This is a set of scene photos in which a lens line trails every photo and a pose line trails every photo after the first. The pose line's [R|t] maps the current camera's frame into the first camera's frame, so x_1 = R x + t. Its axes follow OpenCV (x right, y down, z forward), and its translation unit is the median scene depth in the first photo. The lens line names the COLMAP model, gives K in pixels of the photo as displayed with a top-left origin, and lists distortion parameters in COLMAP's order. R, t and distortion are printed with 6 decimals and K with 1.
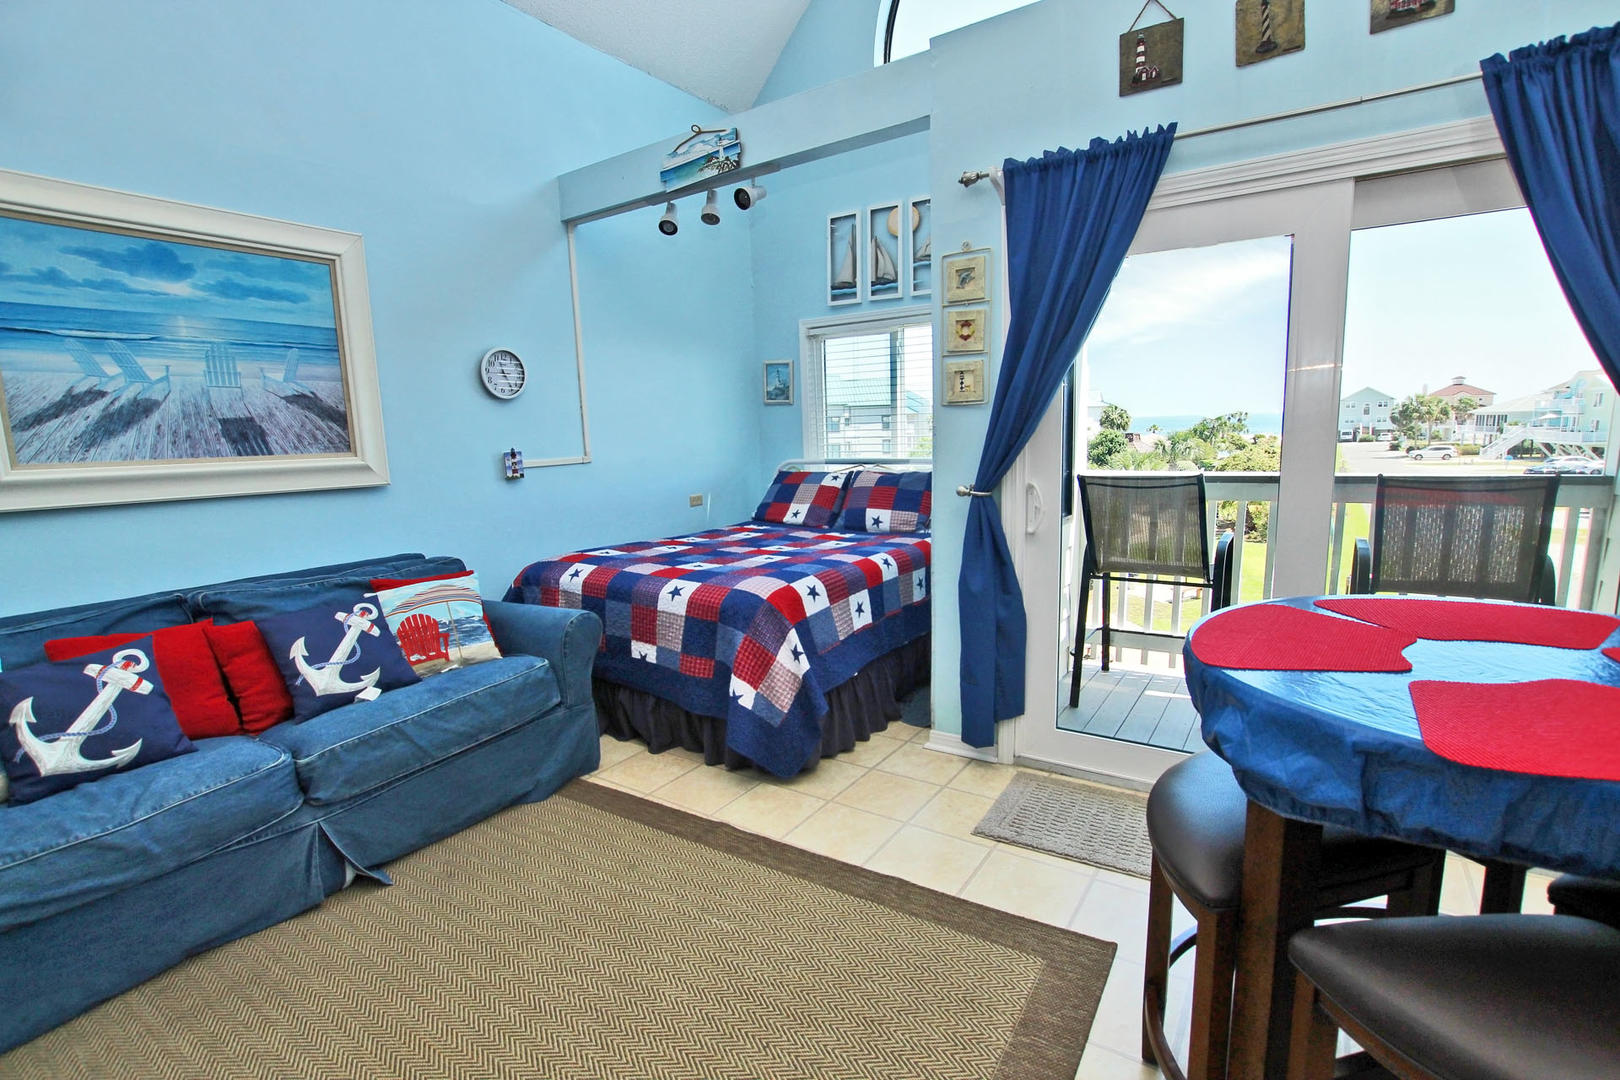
lens RADIAL K [[765.2, 0, 810.0], [0, 765.2, 540.0], [0, 0, 1]] dist [-0.013169, -0.000010]
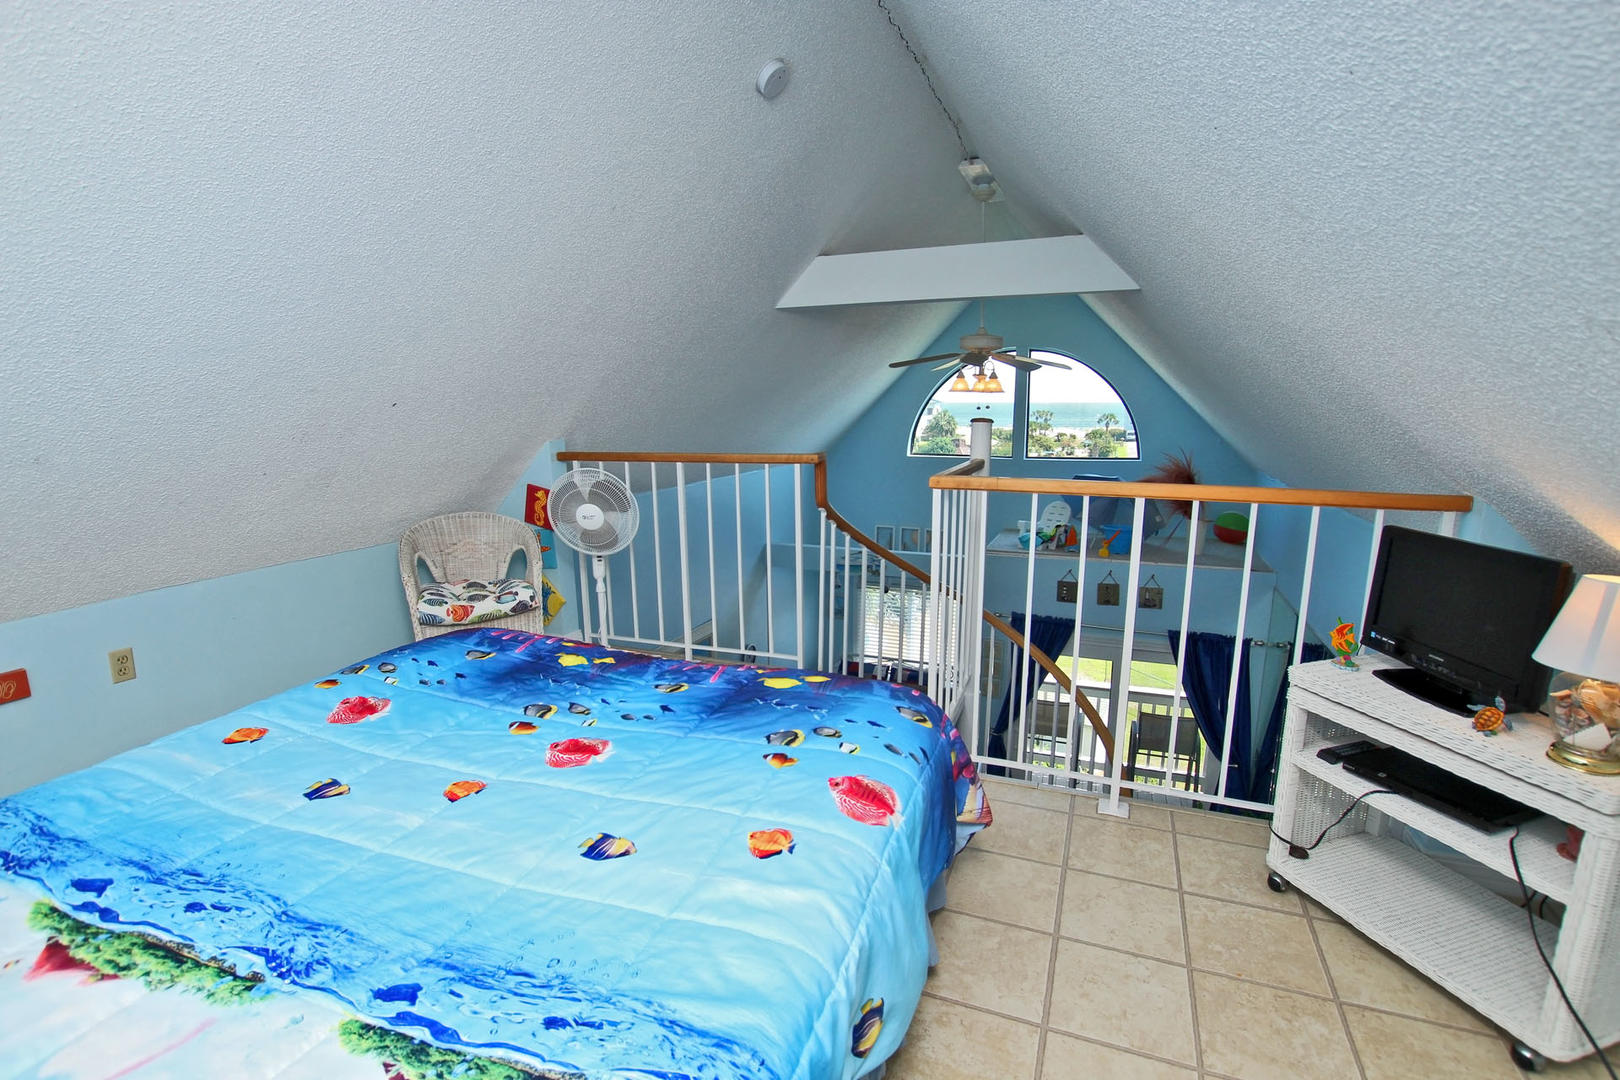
lens RADIAL K [[765.2, 0, 810.0], [0, 765.2, 540.0], [0, 0, 1]] dist [-0.013169, -0.000010]
pose [[0.975726, -0.013639, 0.218569, -0.925210], [0.005896, 0.999333, 0.036041, -0.808822], [-0.218914, -0.033878, 0.975156, -1.289205]]
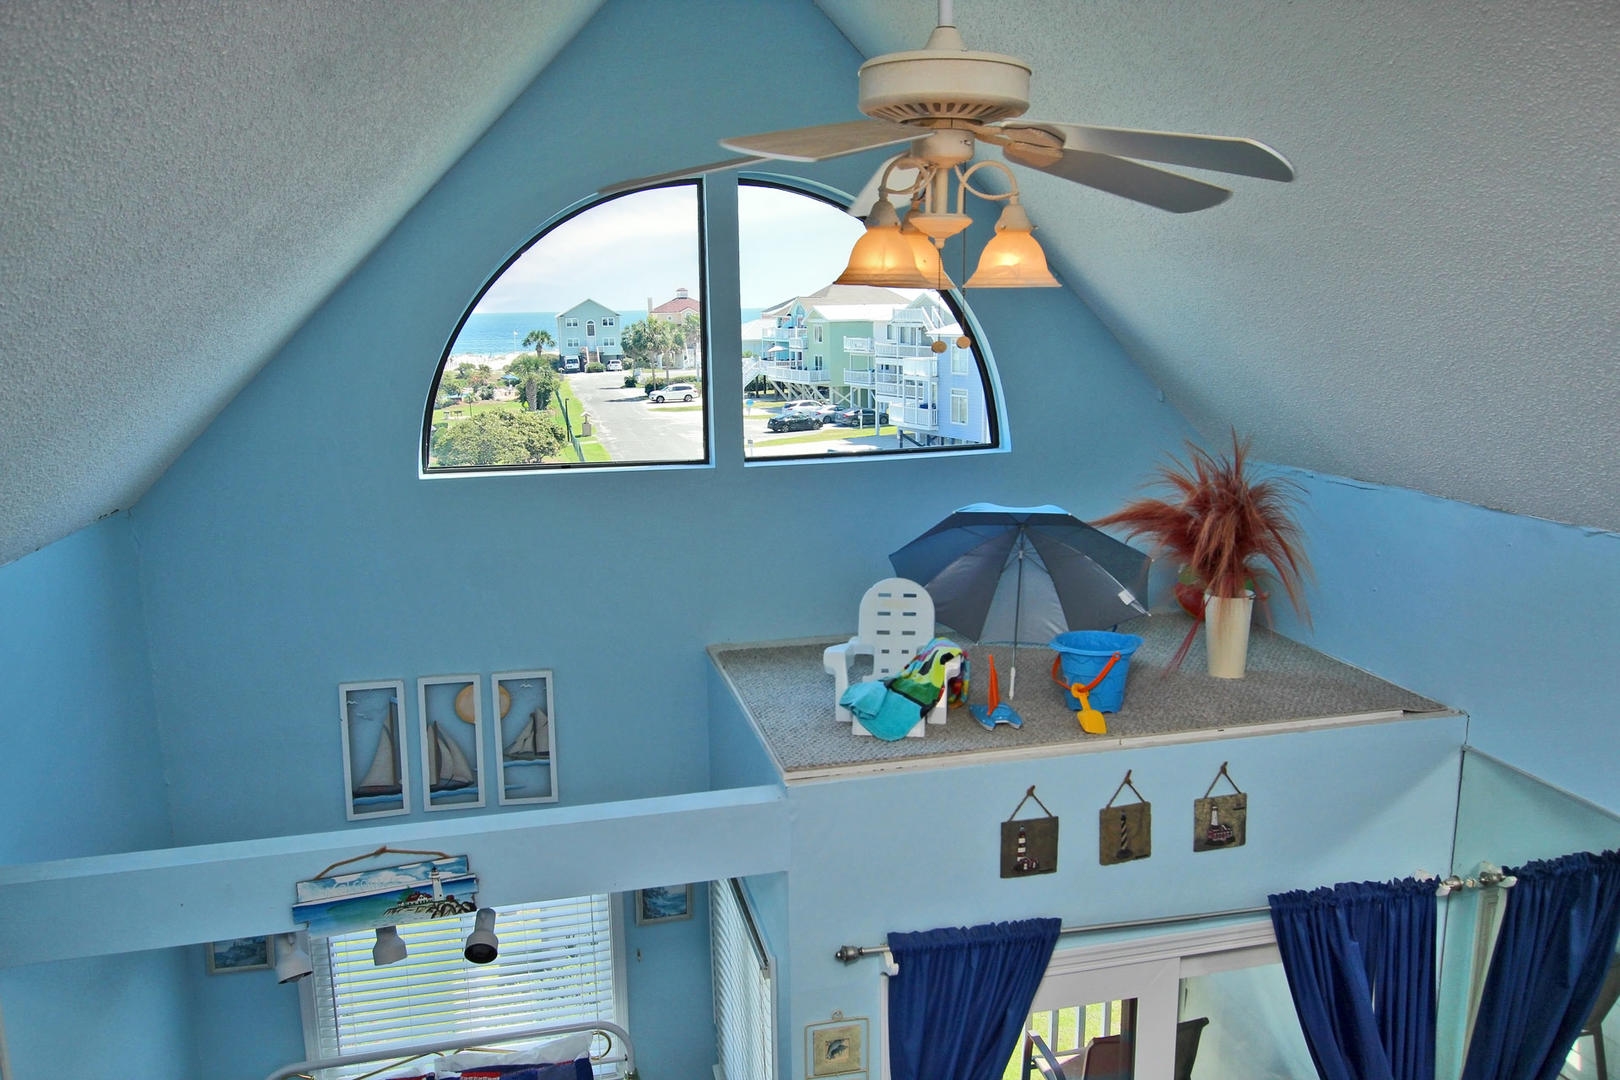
lens RADIAL K [[1237.4, 0, 810.0], [0, 1237.4, 540.0], [0, 0, 1]] dist [-0.007362, -0.001618]
pose [[0.685550, -0.125071, 0.717202, -0.741961], [0.105669, 0.991795, 0.071950, -1.027052], [-0.720316, 0.026461, 0.693141, 0.069082]]
